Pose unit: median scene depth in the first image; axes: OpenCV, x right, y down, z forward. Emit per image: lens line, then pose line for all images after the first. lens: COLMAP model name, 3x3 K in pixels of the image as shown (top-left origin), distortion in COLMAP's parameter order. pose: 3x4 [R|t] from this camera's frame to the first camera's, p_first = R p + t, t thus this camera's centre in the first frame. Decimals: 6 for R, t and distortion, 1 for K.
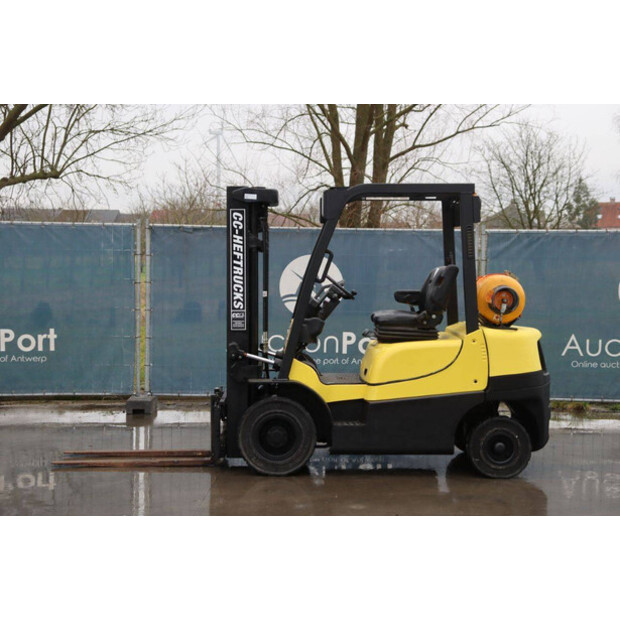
lens RADIAL K [[1257.9, 0, 310.0], [0, 1257.9, 310.0], [0, 0, 1]] dist [0.344068, 0.188532]
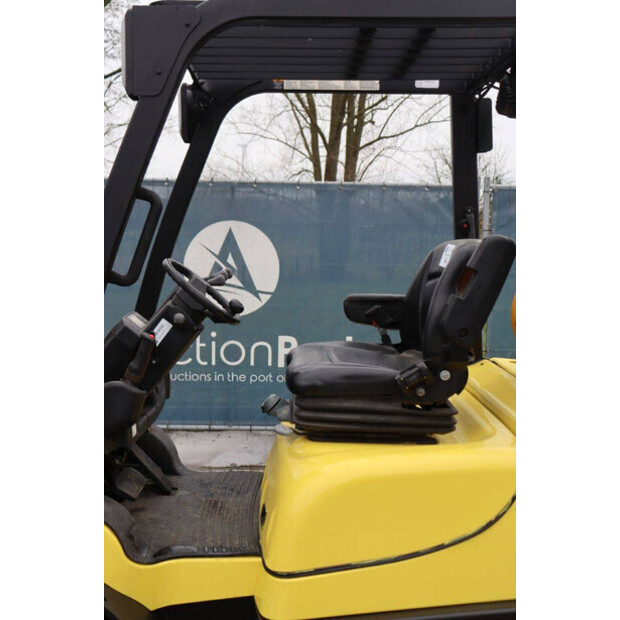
lens RADIAL K [[773.8, 0, 310.0], [0, 773.8, 310.0], [0, 0, 1]] dist [-0.004116, 0.002826]
pose [[0.999981, 0.004337, -0.004378, 0.042577], [-0.004074, 0.998290, 0.058312, -0.019515], [0.004624, -0.058293, 0.998289, 0.555387]]
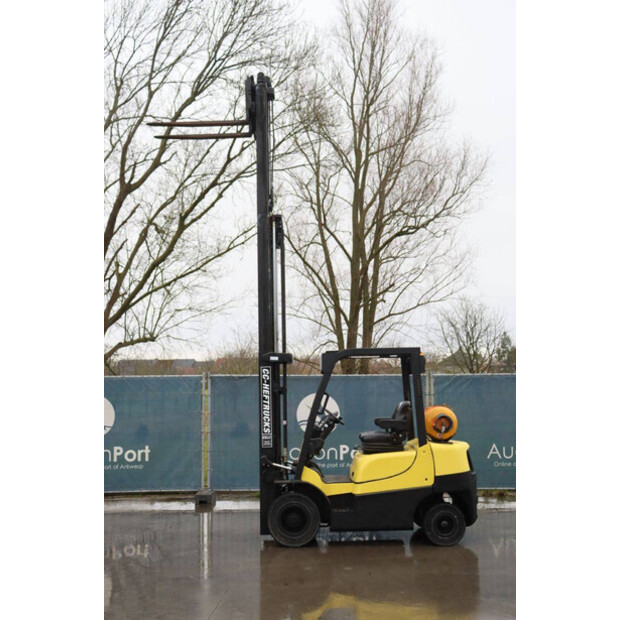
lens RADIAL K [[861.4, 0, 310.0], [0, 861.4, 310.0], [0, 0, 1]] dist [0.088307, 0.062754]
pose [[0.999613, -0.022073, -0.016938, 0.010859], [0.019693, 0.991359, -0.129693, -0.008396], [0.019654, 0.129309, 0.991410, -0.028102]]
